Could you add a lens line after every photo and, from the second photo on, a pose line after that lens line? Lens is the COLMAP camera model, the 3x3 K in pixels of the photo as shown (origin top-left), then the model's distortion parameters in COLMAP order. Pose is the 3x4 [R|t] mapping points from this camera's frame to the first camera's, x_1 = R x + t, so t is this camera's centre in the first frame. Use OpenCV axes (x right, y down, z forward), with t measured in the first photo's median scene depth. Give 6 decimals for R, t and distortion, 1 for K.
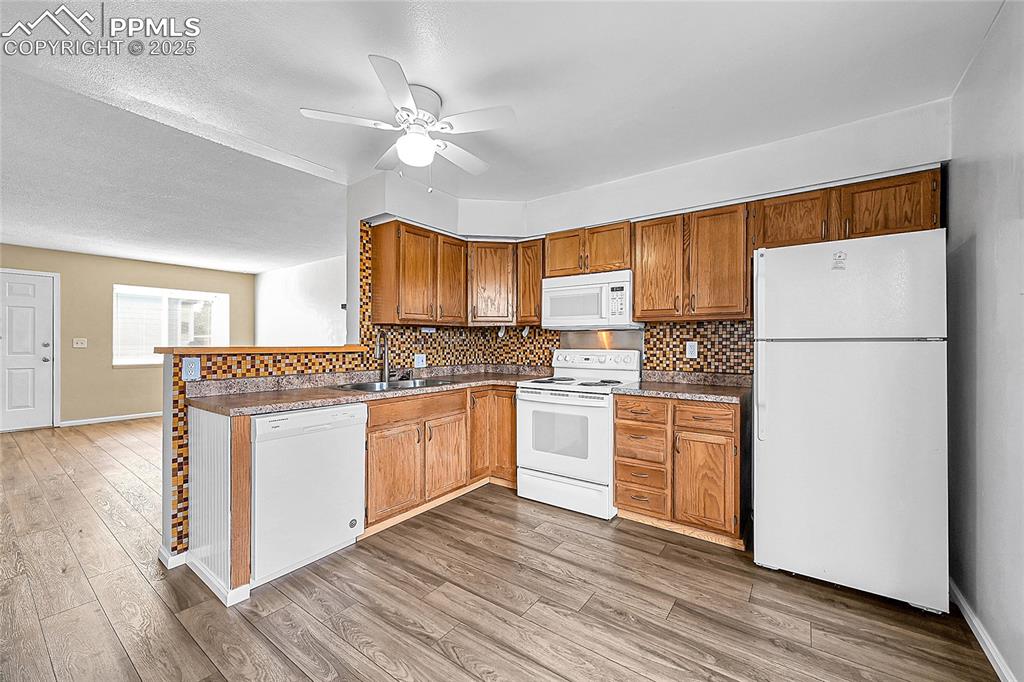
lens RADIAL K [[389.3, 0, 512.0], [0, 389.3, 341.0], [0, 0, 1]] dist [-0.011410, -0.000164]
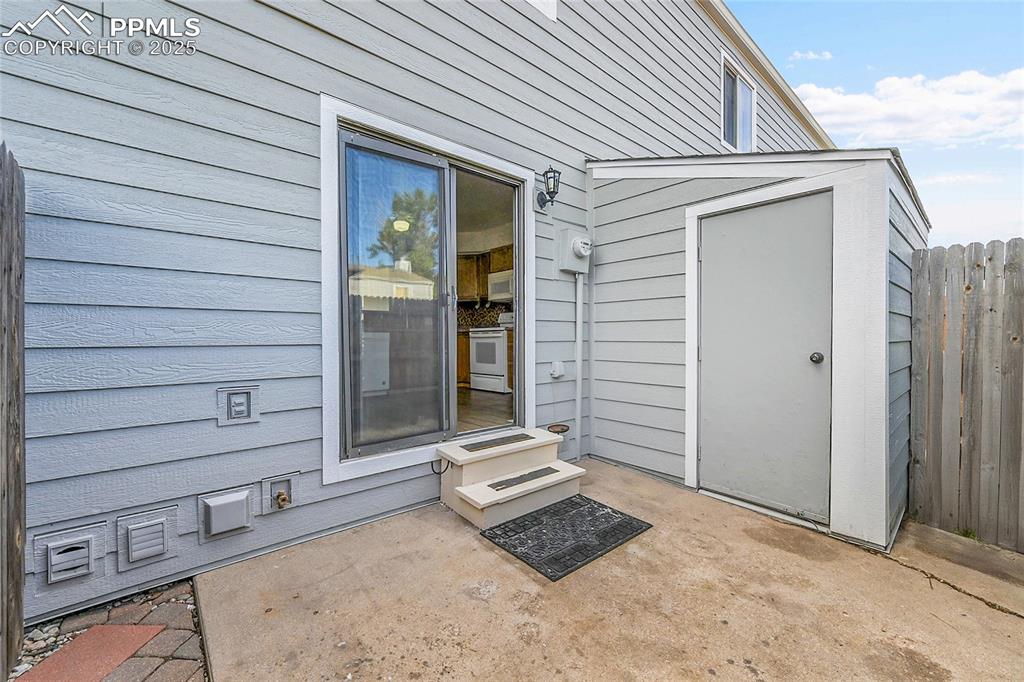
lens RADIAL K [[406.6, 0, 515.0], [0, 406.6, 339.5], [0, 0, 1]] dist [-0.001289, -0.000209]
pose [[0.971325, -0.010110, -0.237541, 0.649252], [0.010036, 0.999948, -0.001521, 0.151839], [0.237544, -0.000907, 0.971376, -0.822300]]
